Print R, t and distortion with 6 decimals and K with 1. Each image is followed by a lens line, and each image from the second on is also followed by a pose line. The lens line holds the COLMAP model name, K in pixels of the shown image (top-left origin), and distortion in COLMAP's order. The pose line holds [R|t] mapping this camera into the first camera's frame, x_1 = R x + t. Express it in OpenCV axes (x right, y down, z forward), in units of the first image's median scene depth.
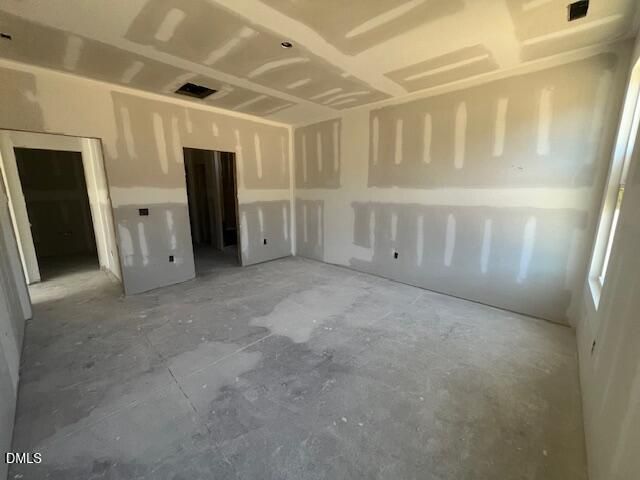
lens RADIAL K [[257.3, 0, 320.0], [0, 257.3, 240.0], [0, 0, 1]] dist [-0.001439, -0.000176]
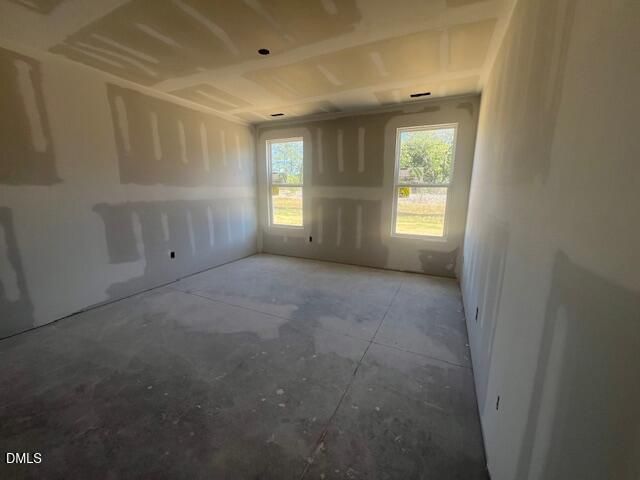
lens RADIAL K [[257.3, 0, 320.0], [0, 257.3, 240.0], [0, 0, 1]] dist [-0.001439, -0.000176]
pose [[-0.302909, -0.183208, 0.935244, -0.835968], [0.185595, 0.951219, 0.246448, -0.139860], [-0.934773, 0.248228, -0.254130, 0.770312]]
